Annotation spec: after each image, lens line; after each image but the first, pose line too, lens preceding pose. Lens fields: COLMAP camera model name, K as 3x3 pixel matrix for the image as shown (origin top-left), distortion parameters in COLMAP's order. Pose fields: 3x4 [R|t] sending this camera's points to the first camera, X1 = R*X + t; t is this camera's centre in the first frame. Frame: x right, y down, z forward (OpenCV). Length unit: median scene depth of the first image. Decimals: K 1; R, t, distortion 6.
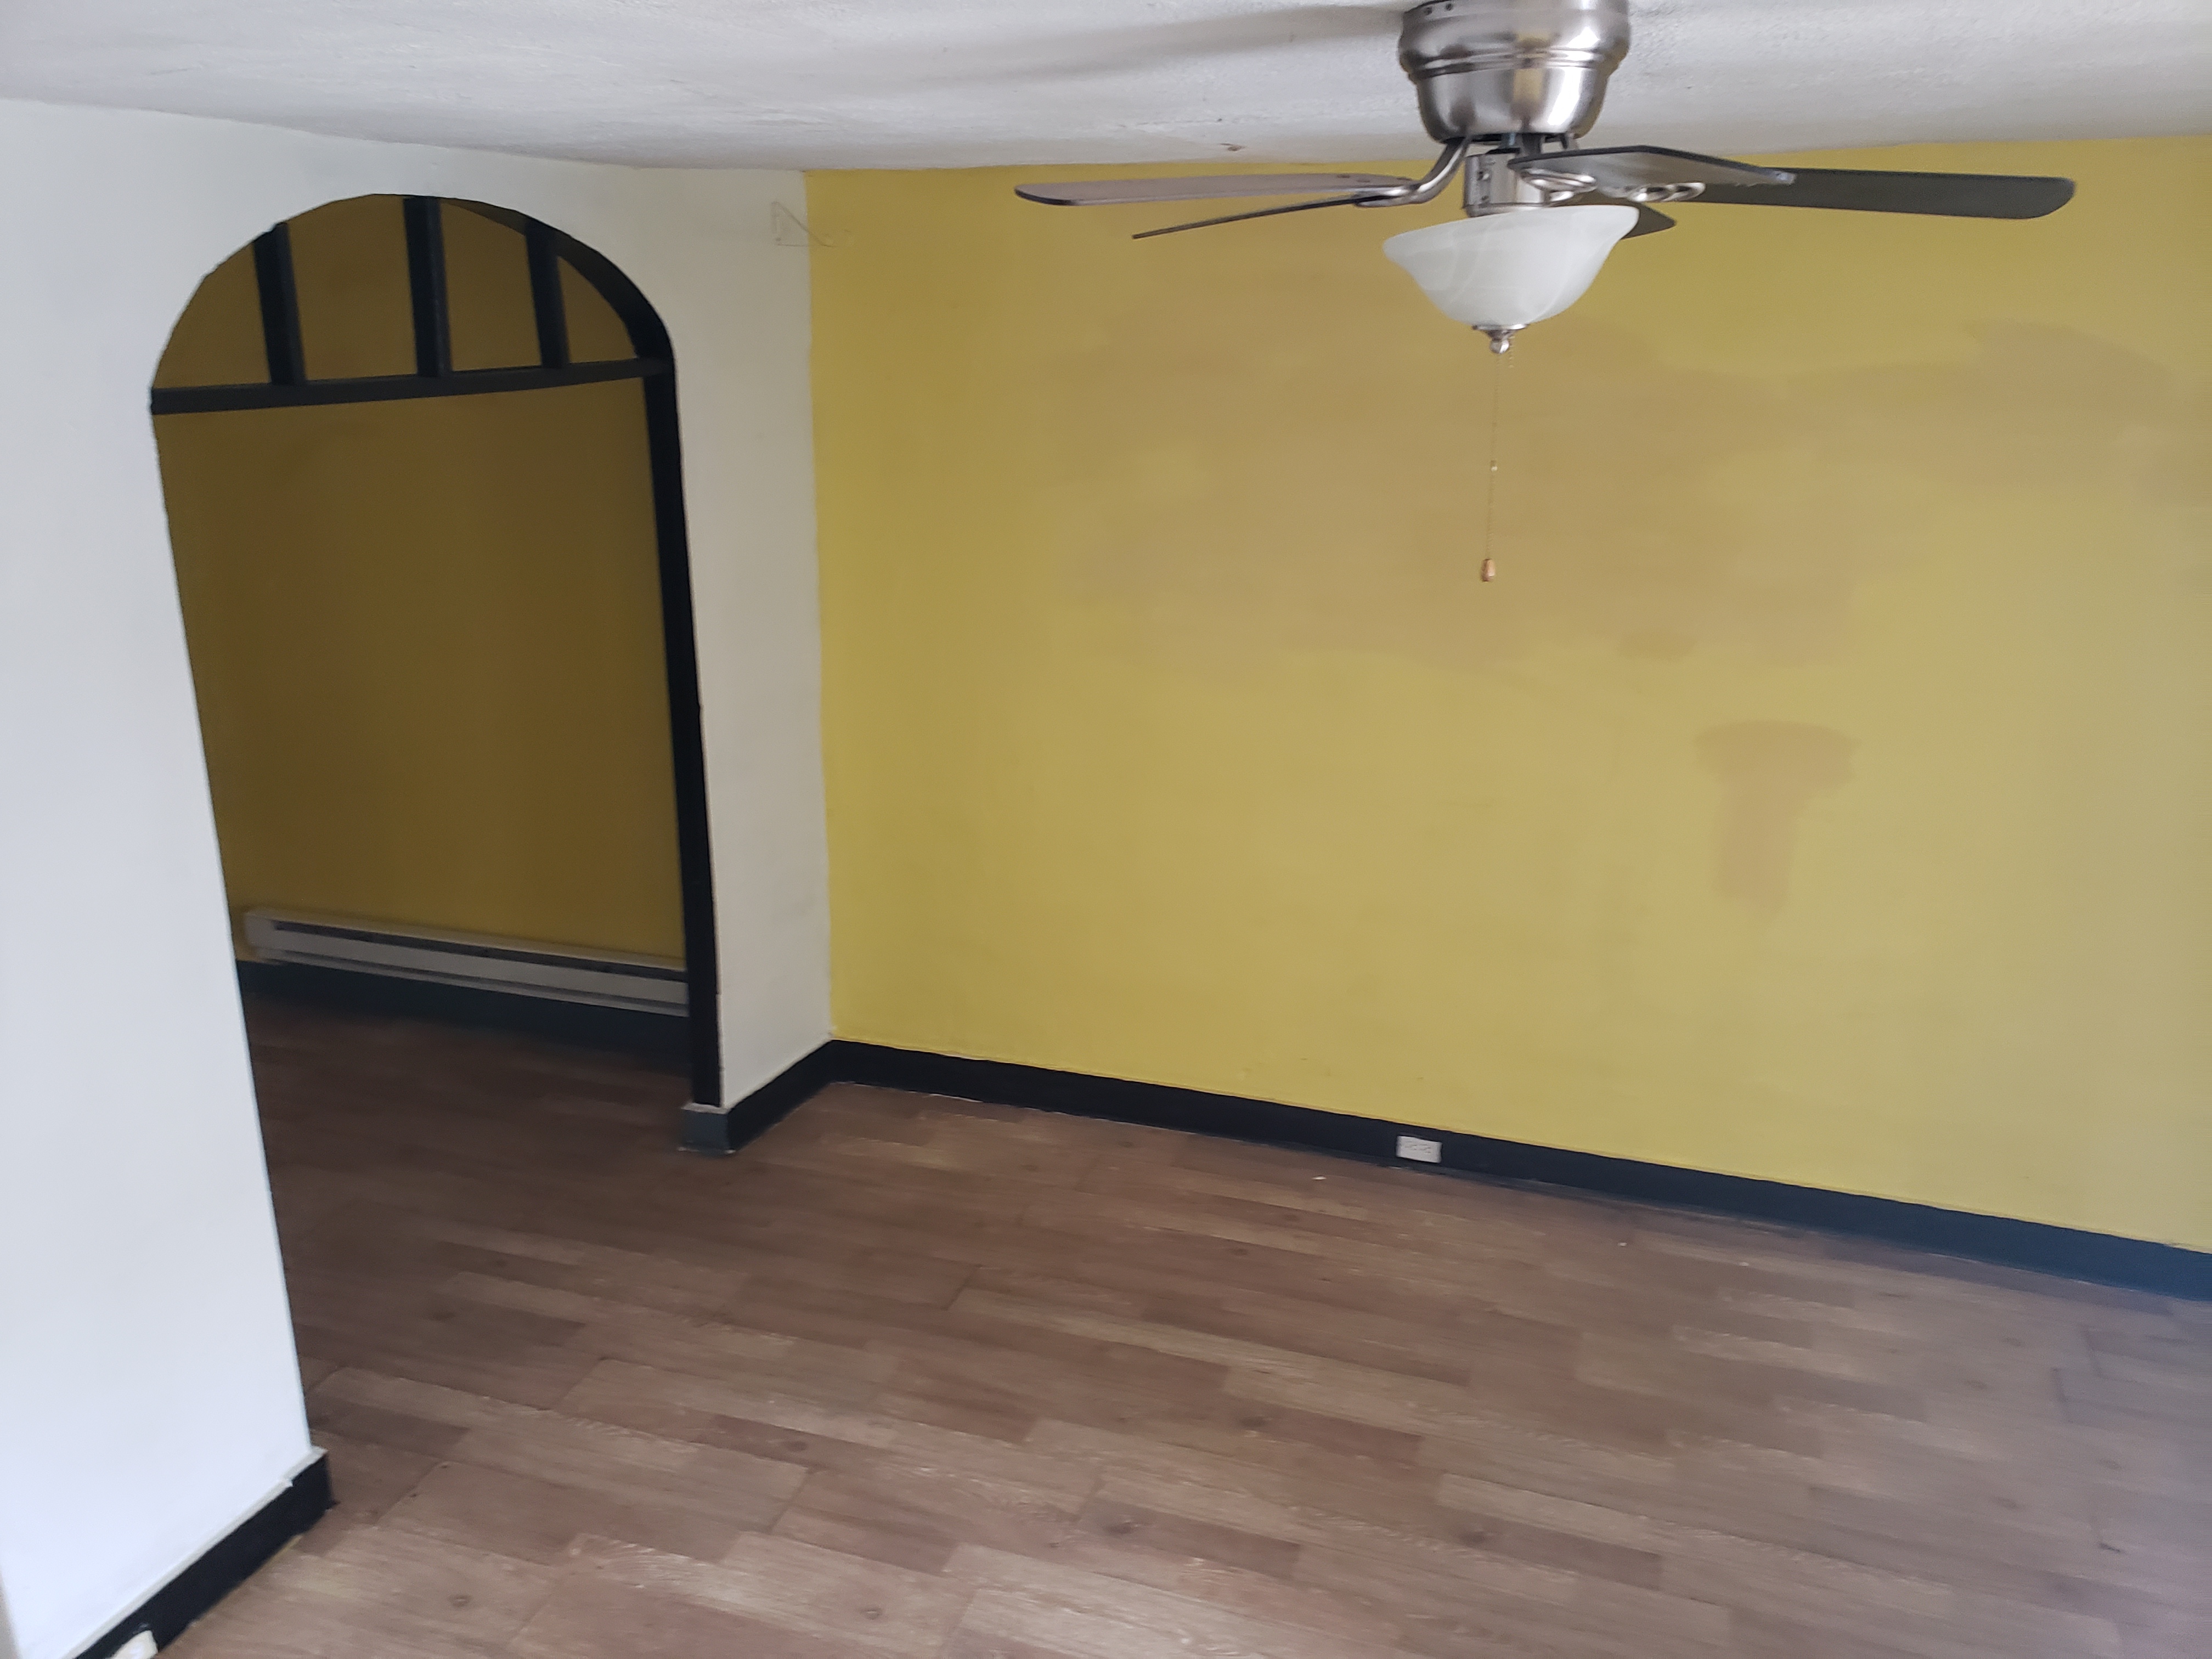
lens RADIAL K [[1745.5, 0, 1119.9], [0, 1745.5, 825.6], [0, 0, 1]] dist [0.029579, -0.004428]
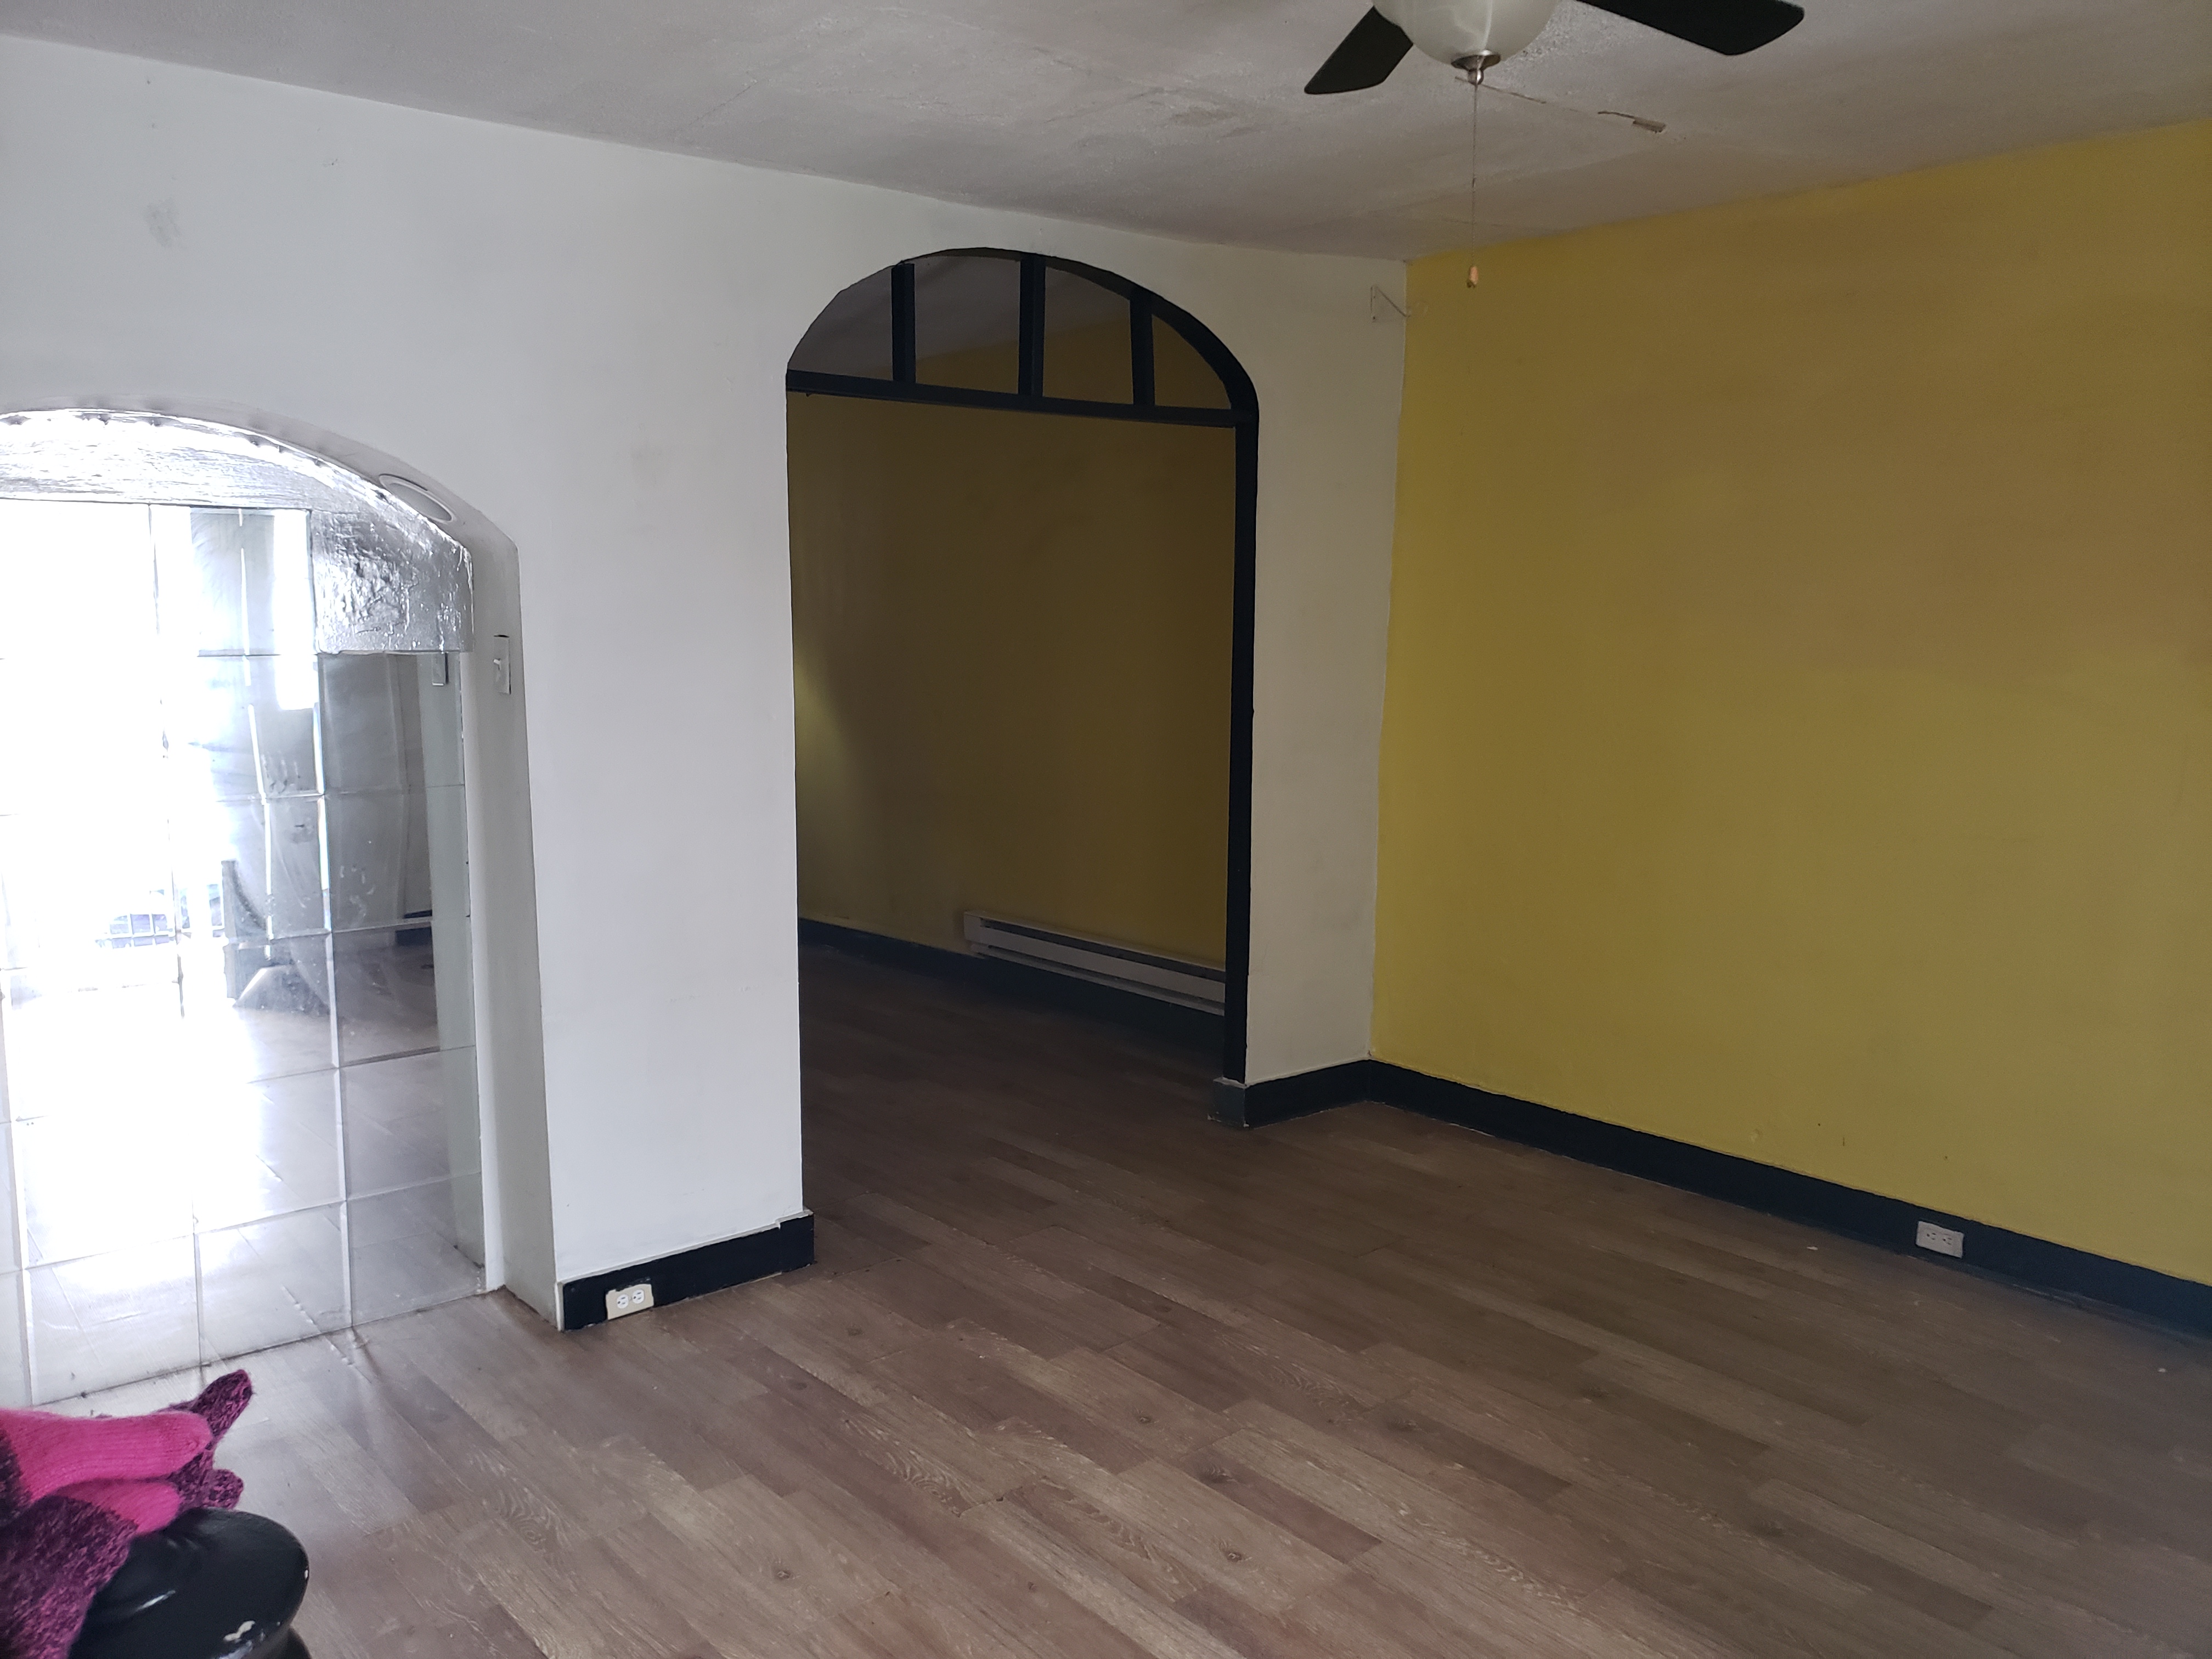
lens RADIAL K [[1745.5, 0, 1178.6], [0, 1745.5, 872.8], [0, 0, 1]] dist [0.029579, -0.004428]
pose [[0.868328, 0.069619, -0.491080, 0.346290], [-0.143163, 0.983139, -0.113762, 0.210372], [0.474880, 0.169087, 0.863654, 0.012643]]
